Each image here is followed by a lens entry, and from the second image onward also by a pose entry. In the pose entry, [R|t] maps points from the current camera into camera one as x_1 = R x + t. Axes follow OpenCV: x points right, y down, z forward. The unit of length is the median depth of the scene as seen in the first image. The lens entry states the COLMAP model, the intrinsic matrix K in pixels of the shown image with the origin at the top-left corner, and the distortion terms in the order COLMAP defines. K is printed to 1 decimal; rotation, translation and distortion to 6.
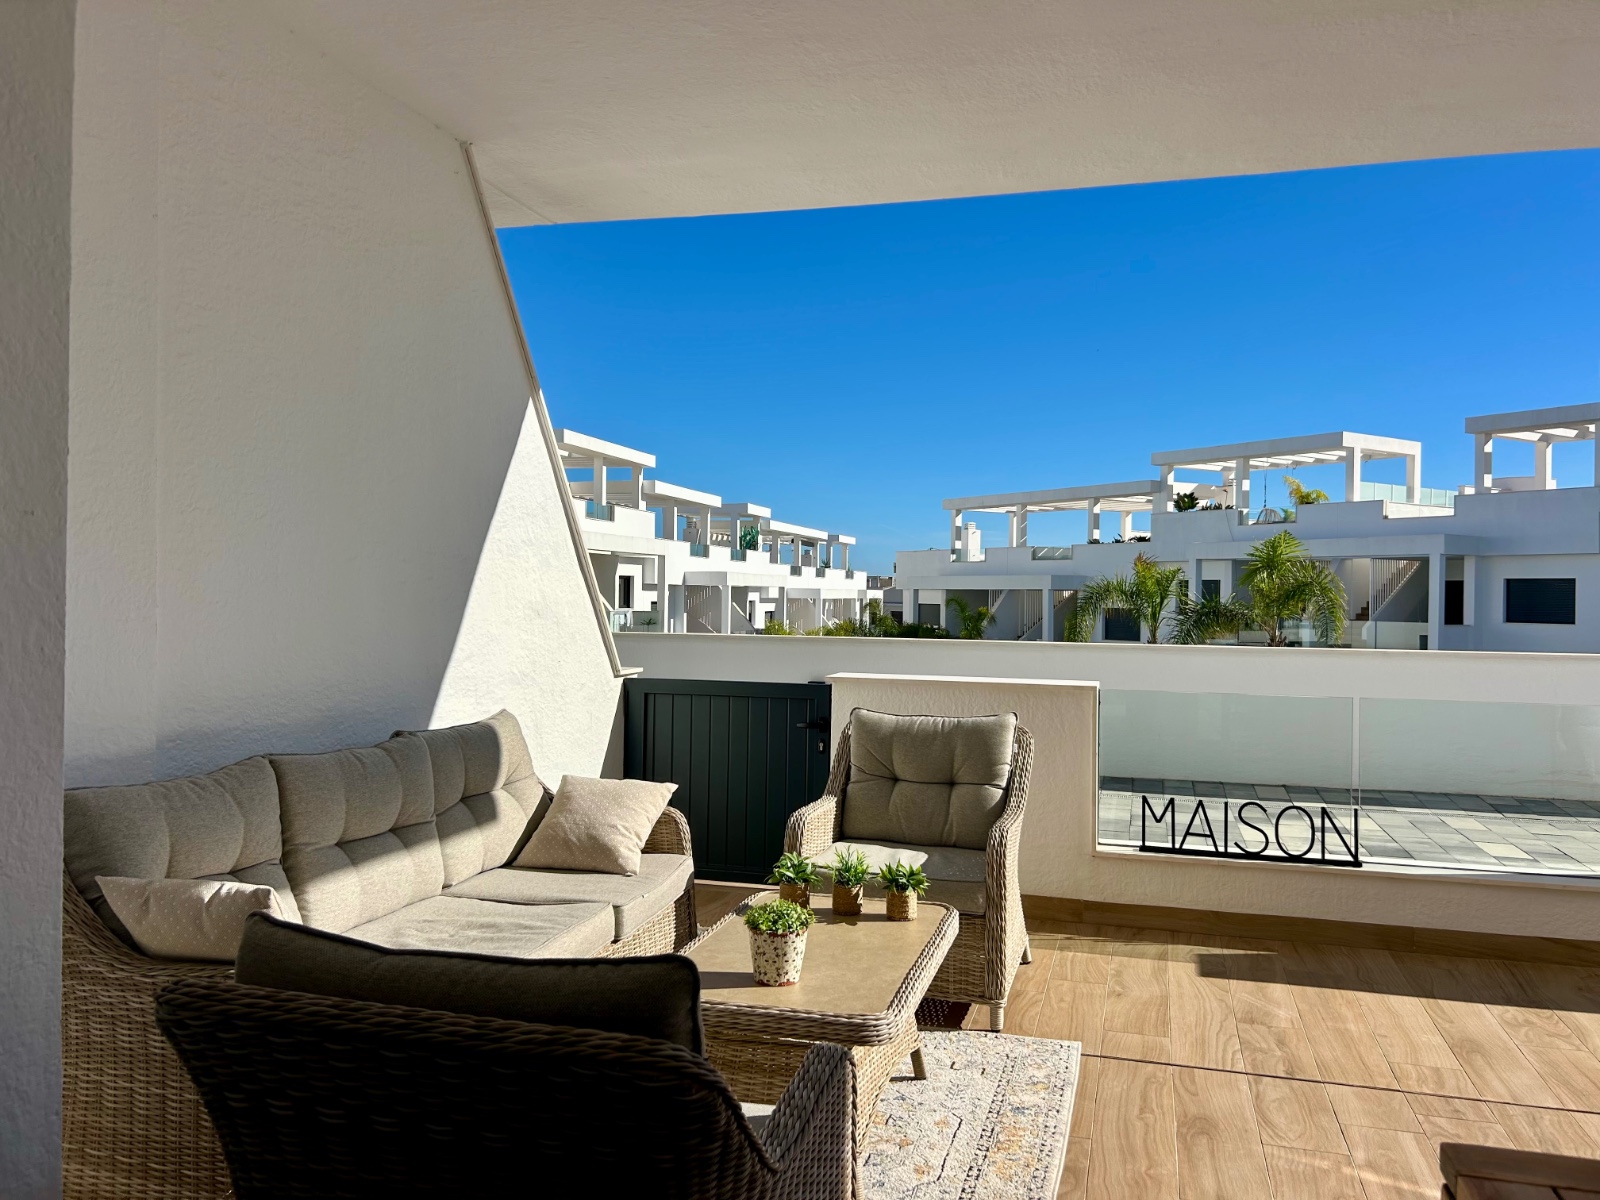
lens RADIAL K [[1169.8, 0, 798.9], [0, 1169.8, 578.0], [0, 0, 1]] dist [0.081056, -0.171280]
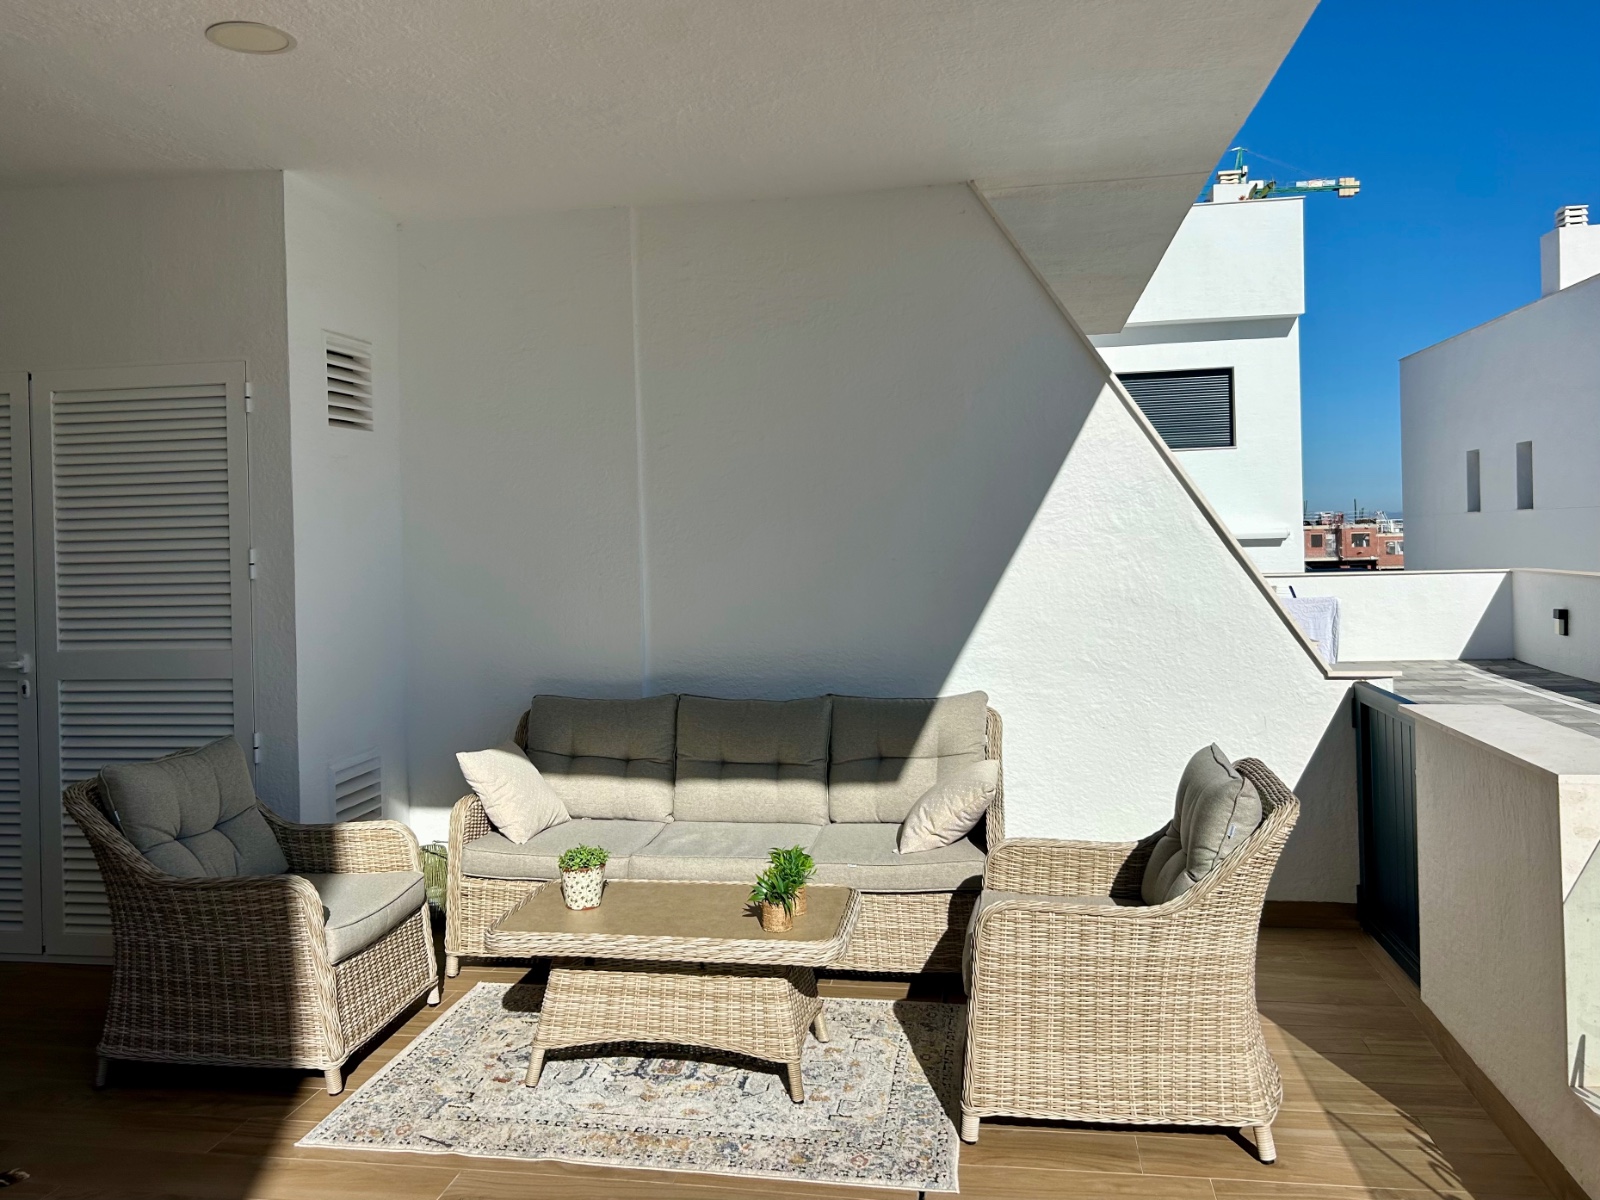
lens RADIAL K [[1292.1, 0, 797.1], [0, 1292.1, 529.8], [0, 0, 1]] dist [0.060527, -0.097750]
pose [[0.108956, -0.018958, -0.993866, 0.304856], [0.039963, 0.999093, -0.014677, -0.009136], [0.993243, -0.038119, 0.109615, 0.229681]]
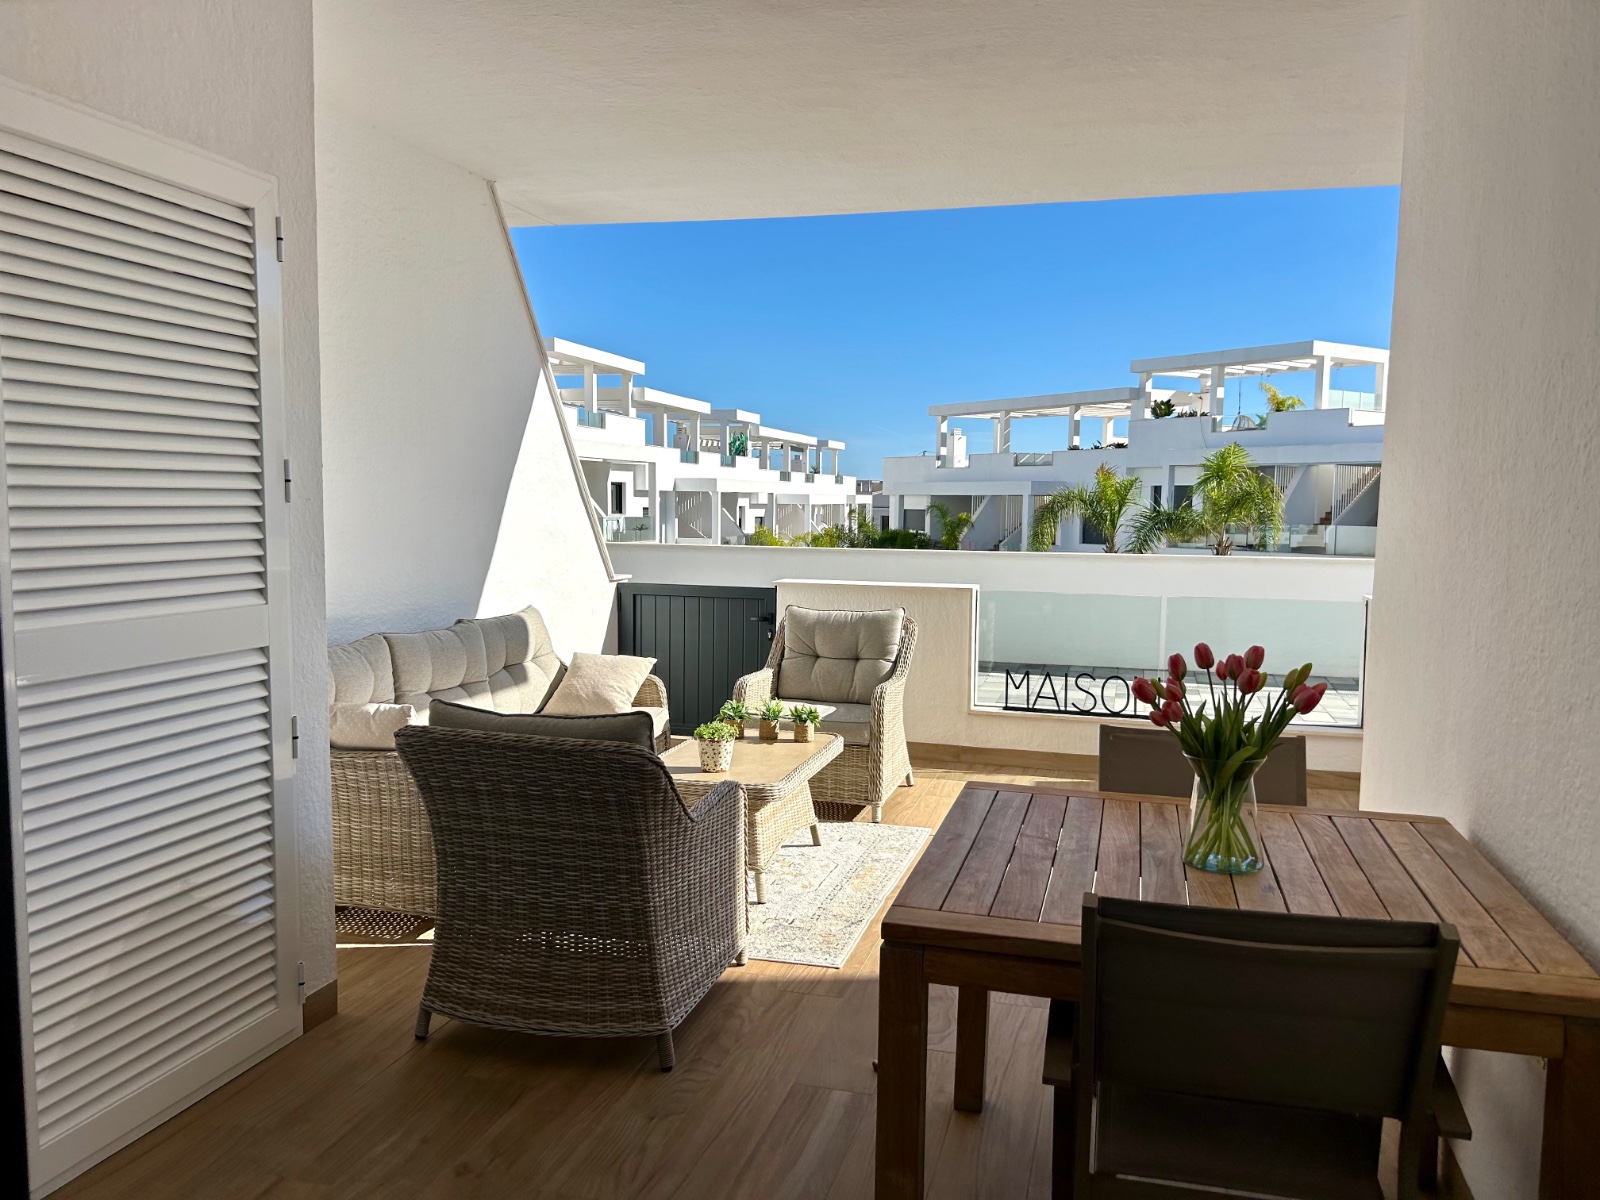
lens RADIAL K [[1199.5, 0, 777.8], [0, 1199.5, 605.0], [0, 0, 1]] dist [0.056173, -0.050306]
pose [[0.999882, -0.001457, -0.015300, 0.019784], [0.003046, 0.994539, 0.104320, -0.011188], [0.015064, -0.104354, 0.994426, -0.128990]]
